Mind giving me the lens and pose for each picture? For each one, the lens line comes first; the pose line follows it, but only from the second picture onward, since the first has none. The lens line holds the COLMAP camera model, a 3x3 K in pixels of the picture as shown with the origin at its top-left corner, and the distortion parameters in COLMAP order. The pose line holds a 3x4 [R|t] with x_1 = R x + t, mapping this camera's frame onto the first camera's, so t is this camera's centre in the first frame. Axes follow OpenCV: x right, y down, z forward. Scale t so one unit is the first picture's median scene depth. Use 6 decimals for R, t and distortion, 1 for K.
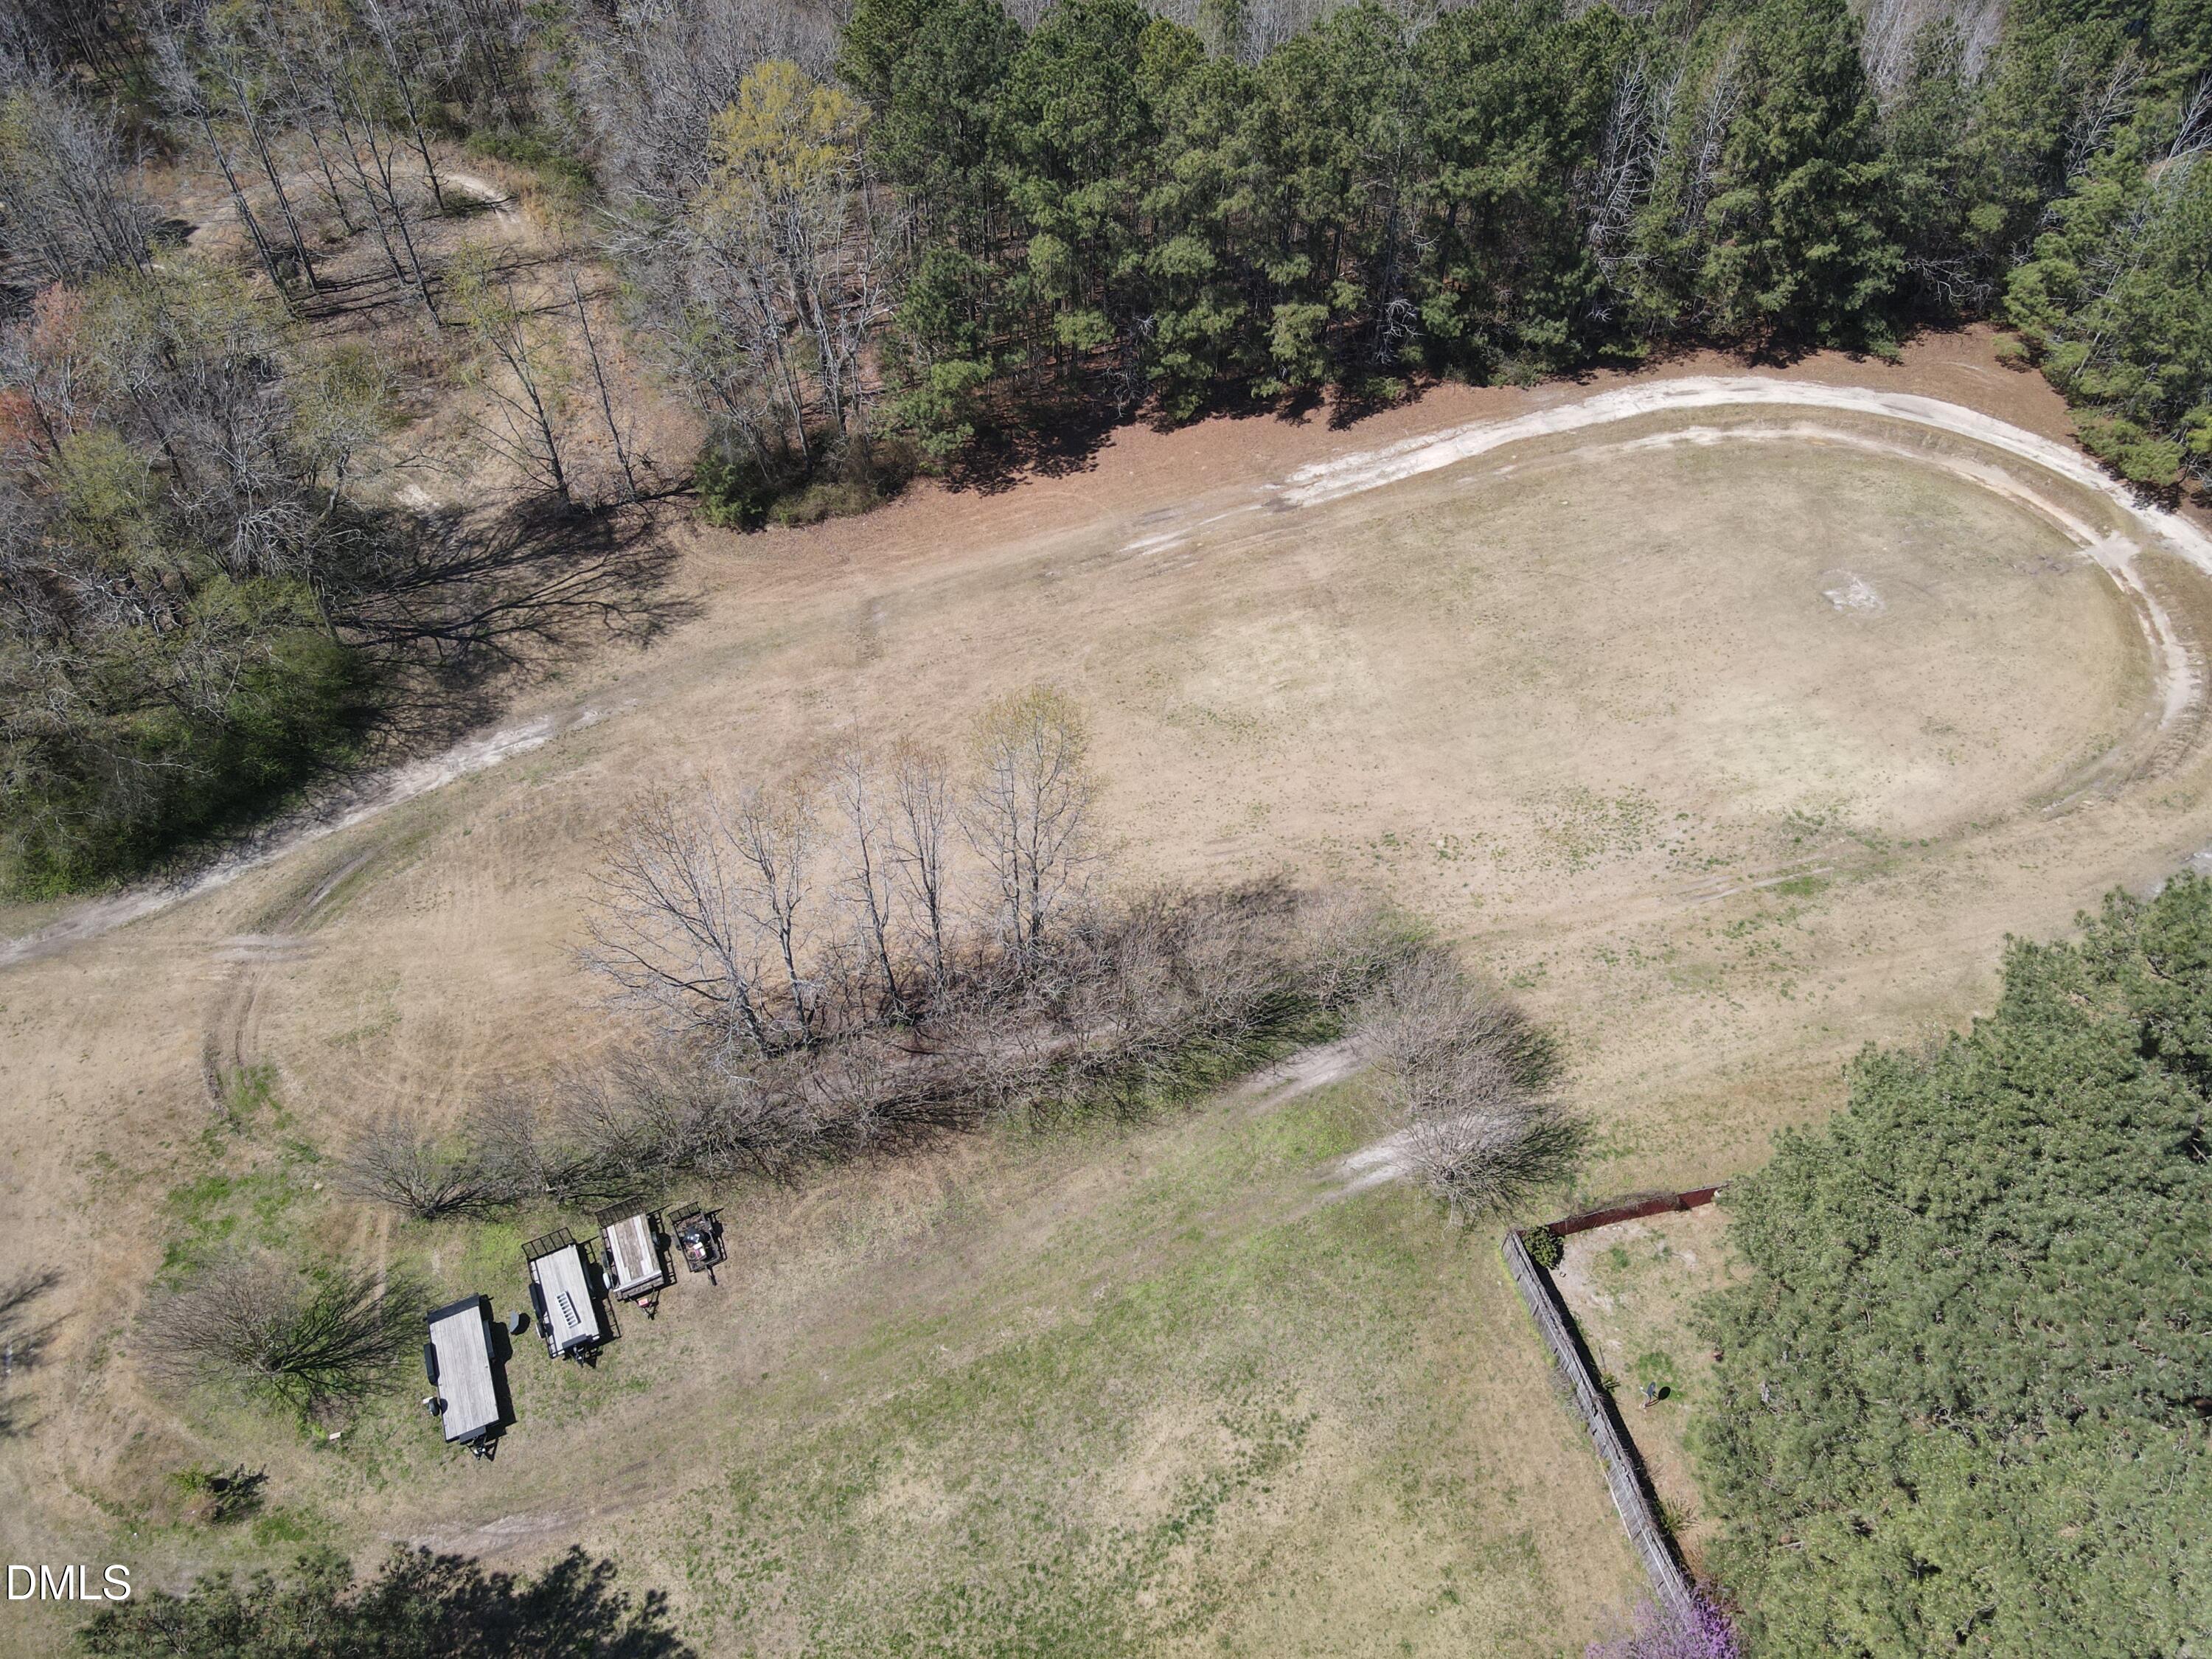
lens RADIAL K [[1566.4, 0, 1112.2], [0, 1566.4, 823.5], [0, 0, 1]] dist [0.015246, -0.017916]
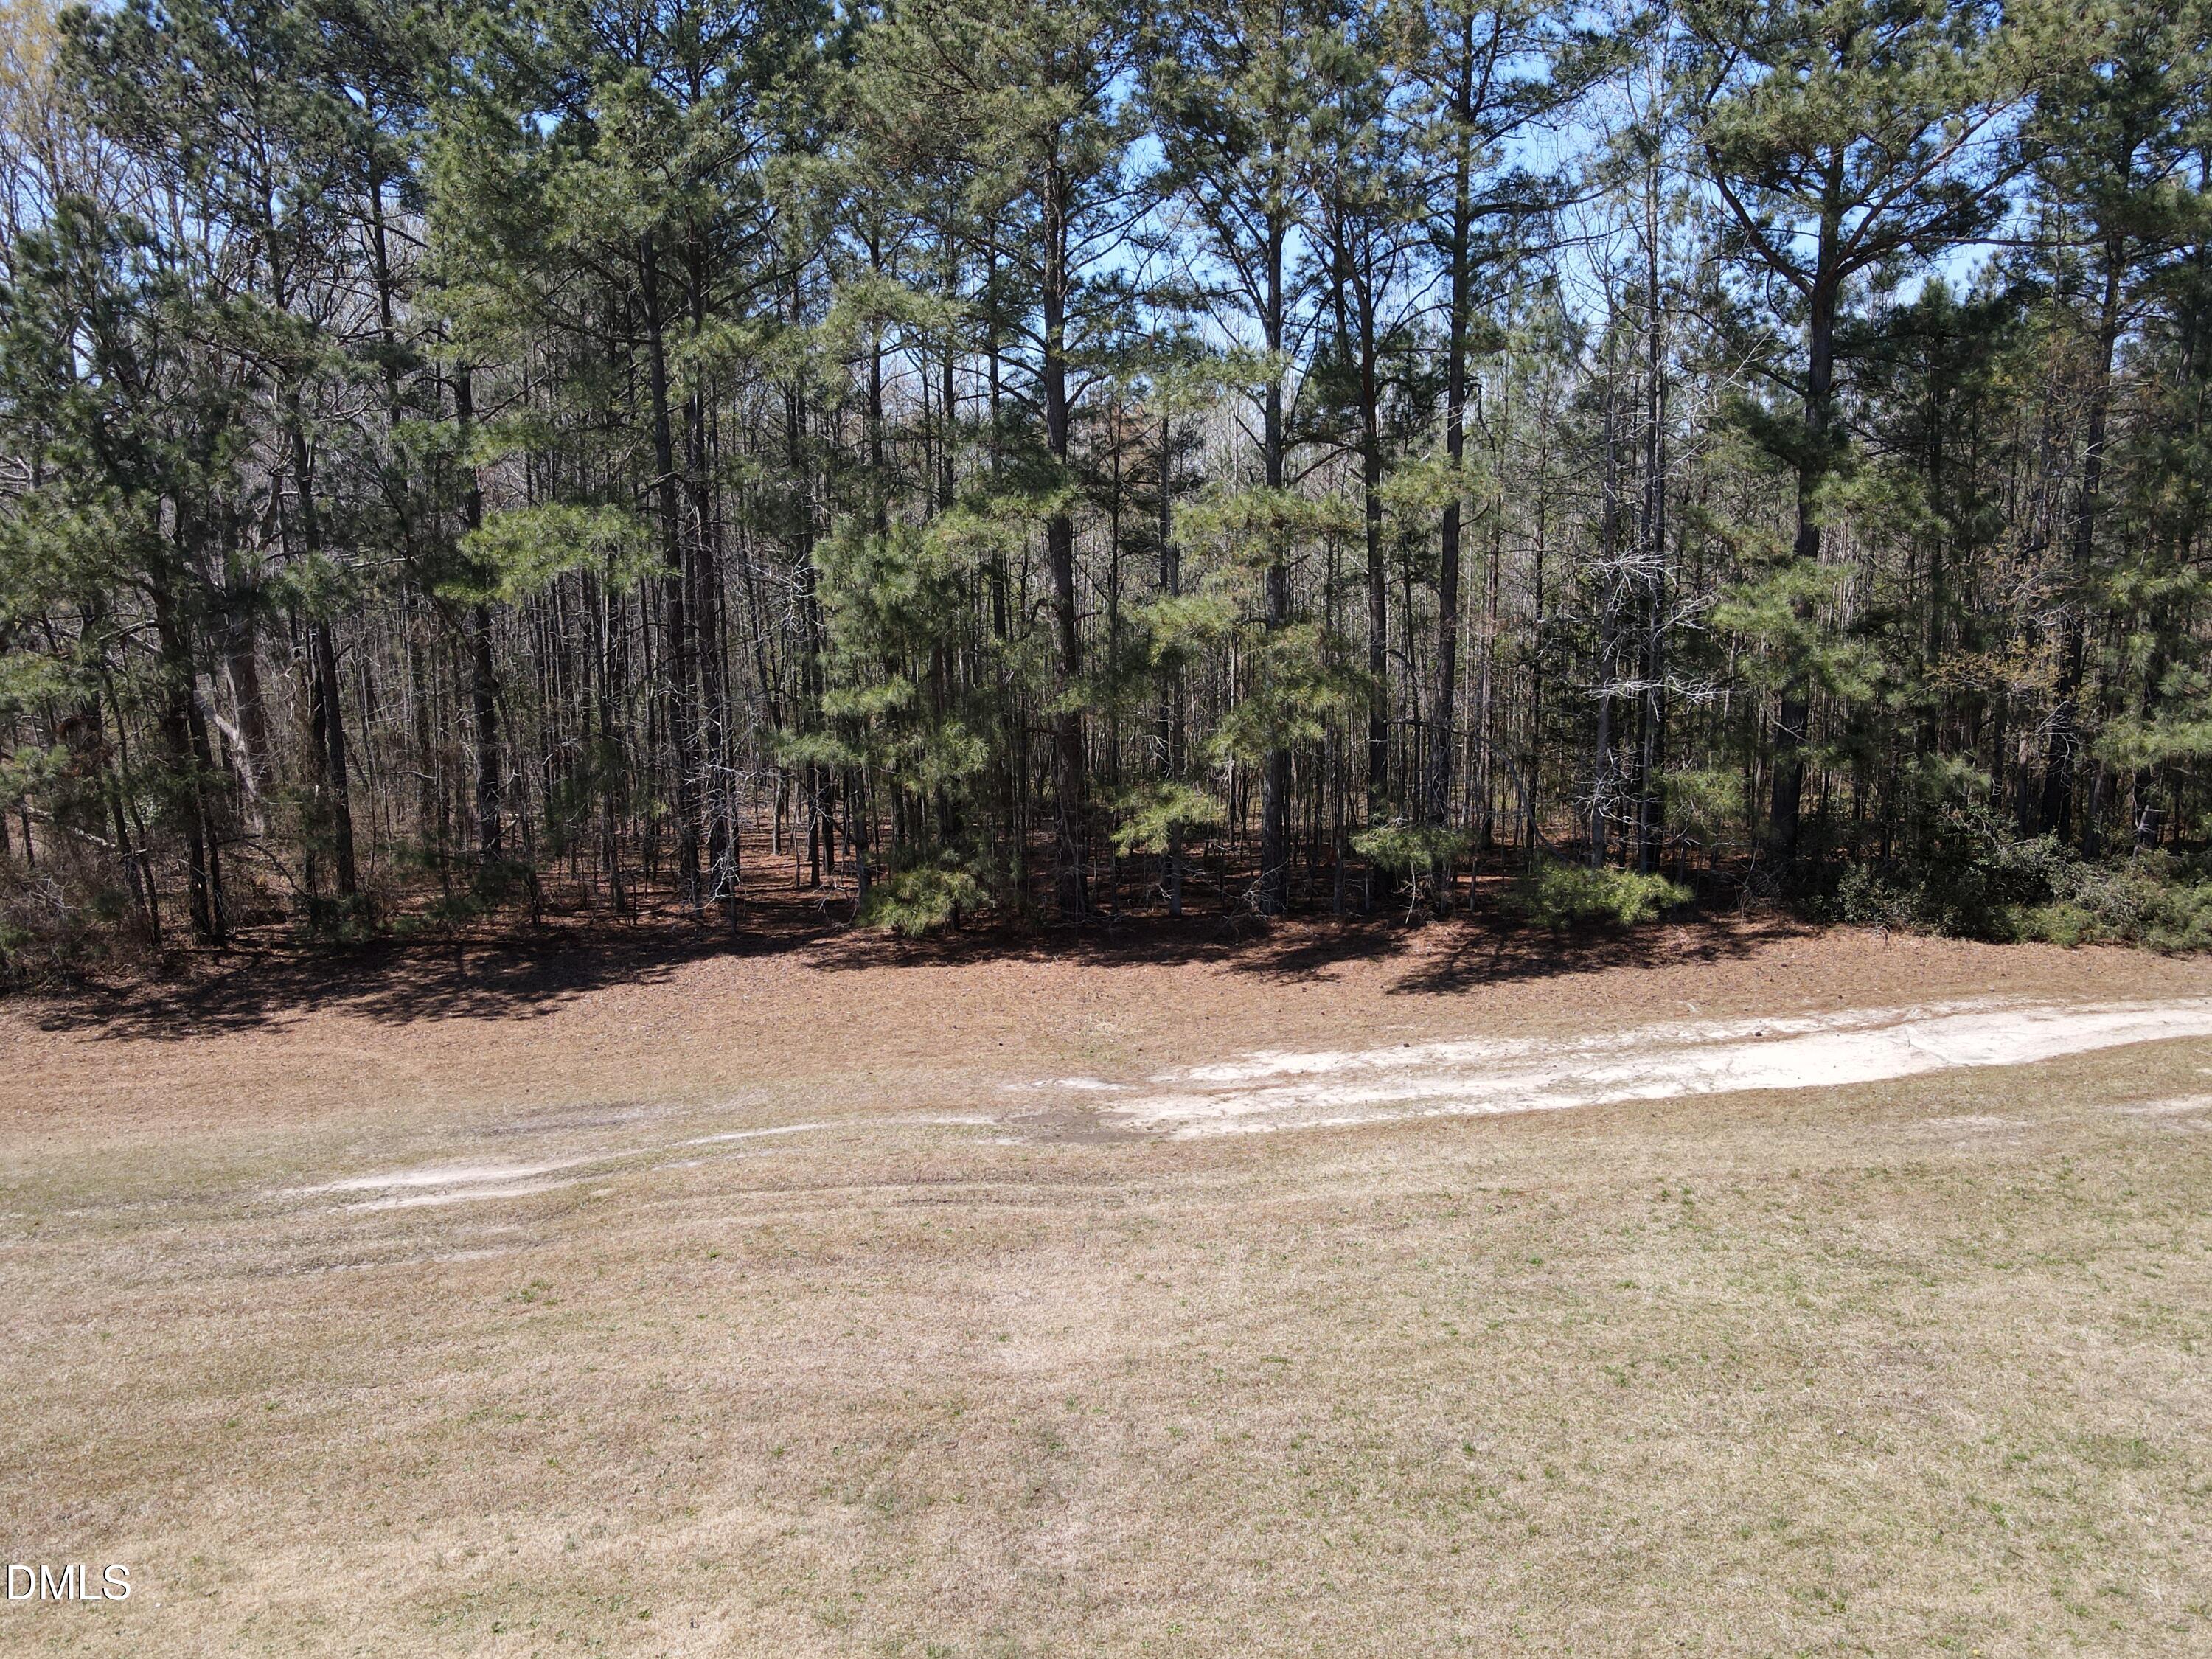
lens RADIAL K [[1566.4, 0, 1118.2], [0, 1566.4, 814.7], [0, 0, 1]] dist [0.015246, -0.017916]
pose [[0.960636, 0.014143, -0.277449, 0.172462], [-0.195855, 0.742769, -0.640261, -0.090310], [0.197026, 0.669398, 0.716301, 0.793444]]
